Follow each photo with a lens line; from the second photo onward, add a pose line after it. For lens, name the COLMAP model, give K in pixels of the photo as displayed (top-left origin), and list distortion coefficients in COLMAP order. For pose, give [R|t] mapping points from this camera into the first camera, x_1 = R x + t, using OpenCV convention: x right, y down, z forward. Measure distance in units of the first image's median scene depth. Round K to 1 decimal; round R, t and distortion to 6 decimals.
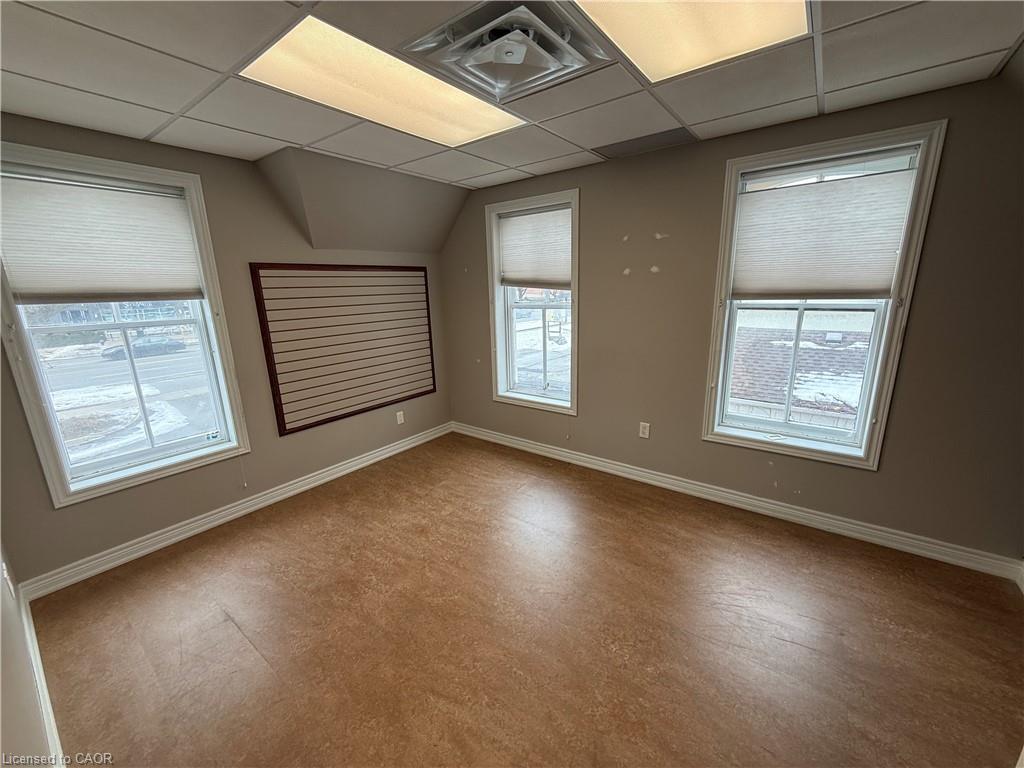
lens RADIAL K [[408.4, 0, 513.7], [0, 408.4, 385.6], [0, 0, 1]] dist [-0.001308, 0.000182]
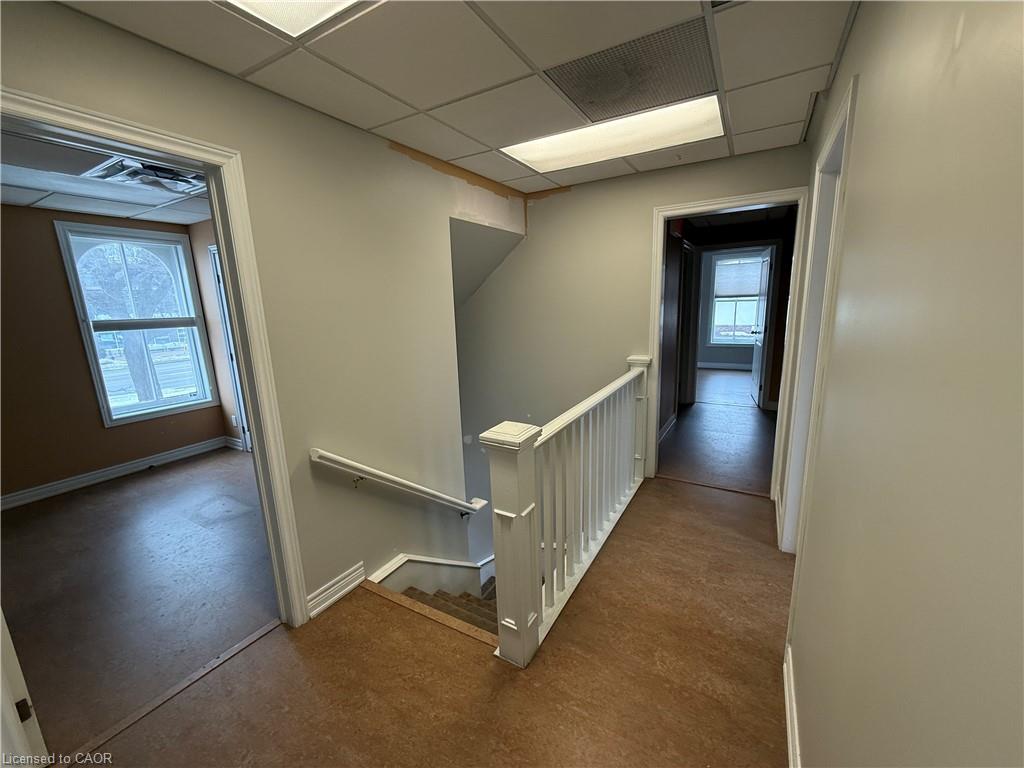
lens RADIAL K [[408.4, 0, 513.1], [0, 408.4, 384.7], [0, 0, 1]] dist [-0.001308, 0.000182]
pose [[0.994080, -0.028199, 0.104928, -1.366291], [0.032720, 0.998598, -0.041616, 0.536350], [-0.103607, 0.044803, 0.993609, -1.938025]]
